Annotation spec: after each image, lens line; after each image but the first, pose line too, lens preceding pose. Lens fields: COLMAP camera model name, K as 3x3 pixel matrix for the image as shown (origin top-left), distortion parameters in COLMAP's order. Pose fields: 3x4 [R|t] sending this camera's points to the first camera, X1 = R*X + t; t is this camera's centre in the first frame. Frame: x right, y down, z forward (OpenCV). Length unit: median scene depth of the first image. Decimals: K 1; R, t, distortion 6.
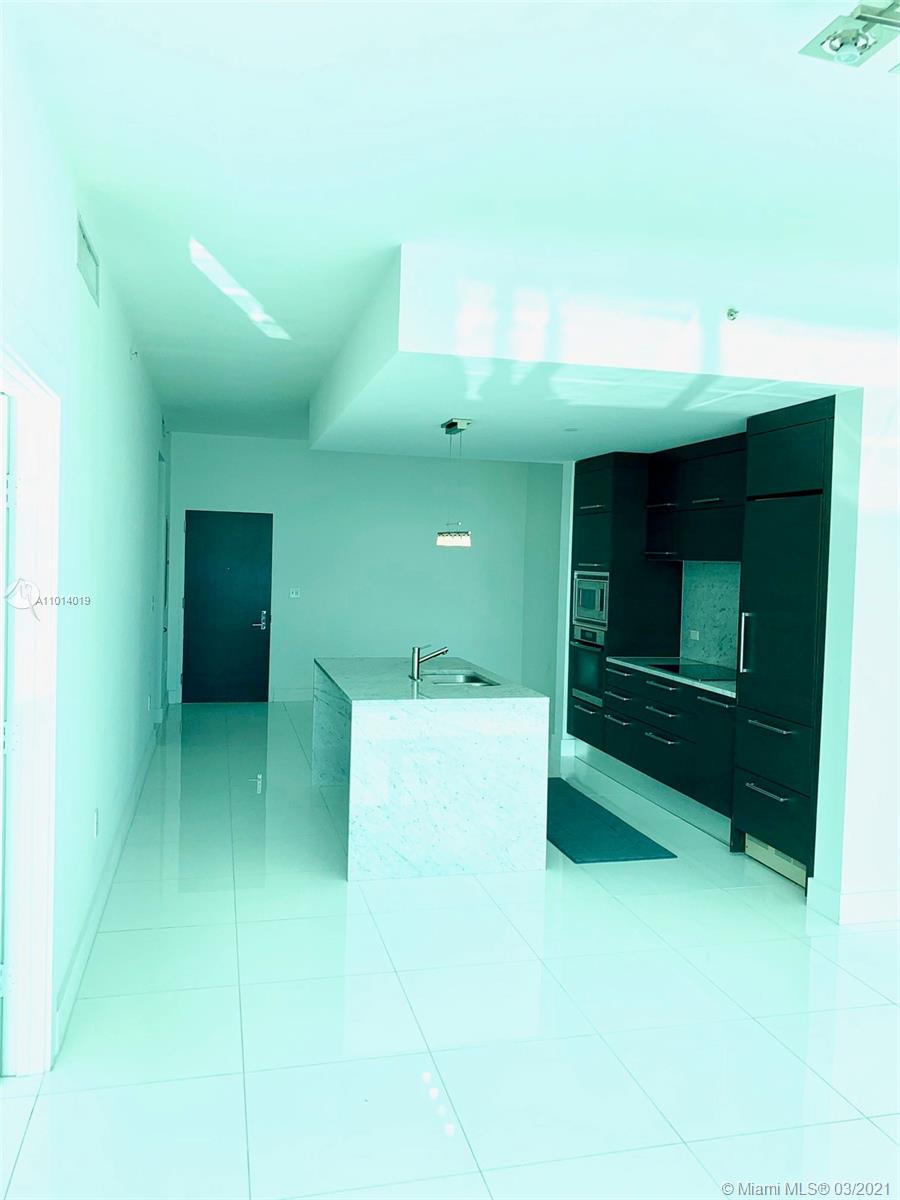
lens RADIAL K [[908.7, 0, 455.8], [0, 908.7, 585.4], [0, 0, 1]] dist [0.064156, -0.101415]
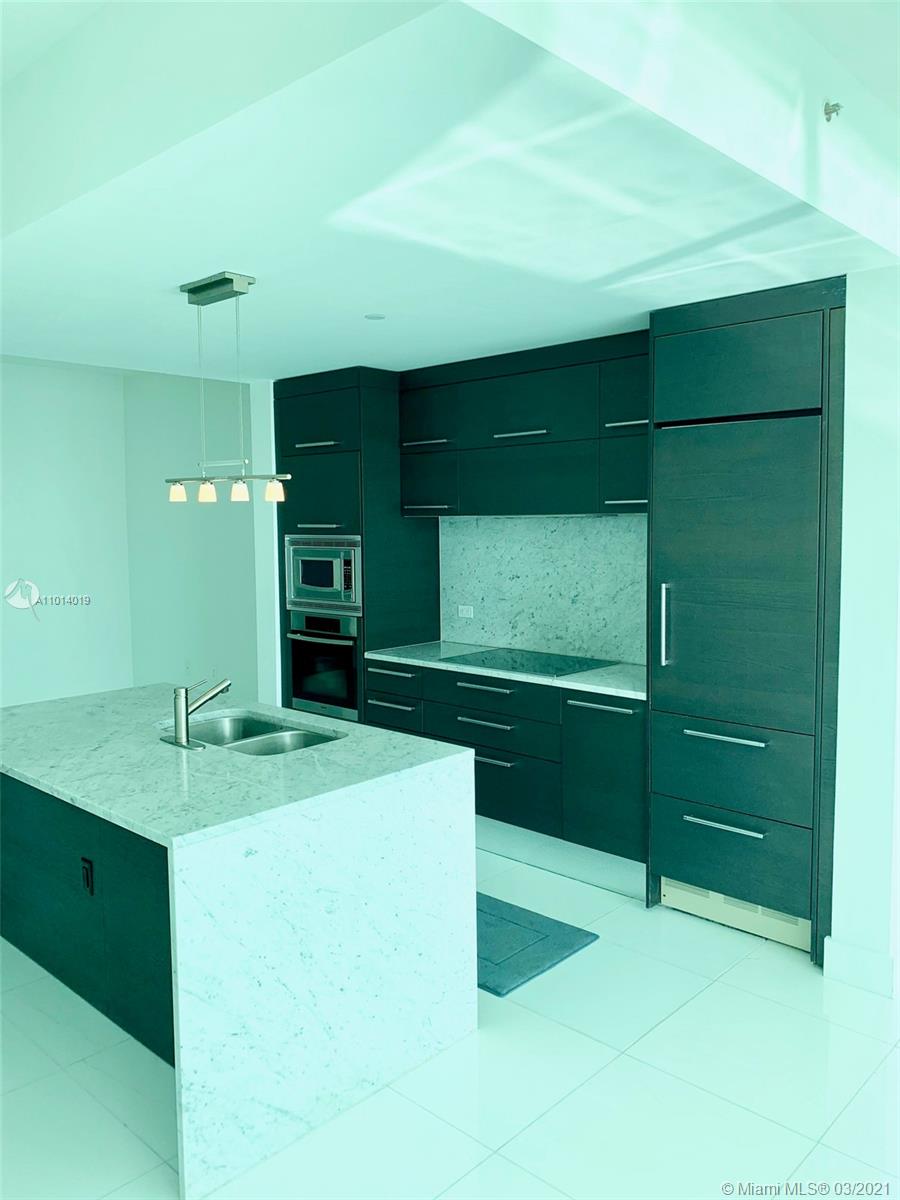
lens RADIAL K [[908.7, 0, 455.8], [0, 908.7, 585.4], [0, 0, 1]] dist [0.064156, -0.101415]
pose [[0.844395, -0.074011, 0.530584, -0.188327], [0.048461, 0.996903, 0.061936, -0.019488], [-0.533525, -0.026586, 0.845367, 0.433088]]
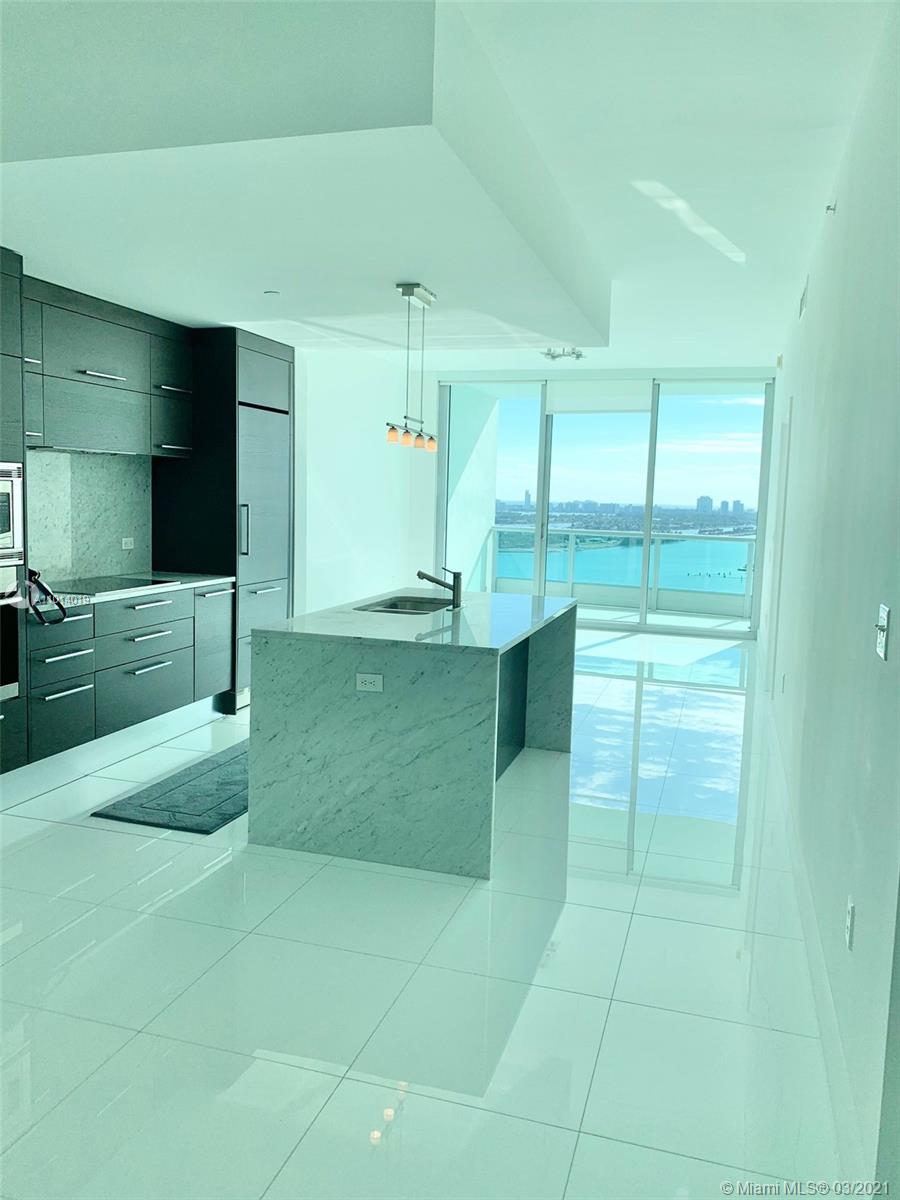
lens RADIAL K [[908.7, 0, 455.8], [0, 908.7, 585.4], [0, 0, 1]] dist [0.064156, -0.101415]
pose [[-0.857091, -0.101996, 0.504968, -0.461564], [-0.035046, 0.989478, 0.140376, -0.035853], [-0.513972, 0.102617, -0.851647, 1.689762]]
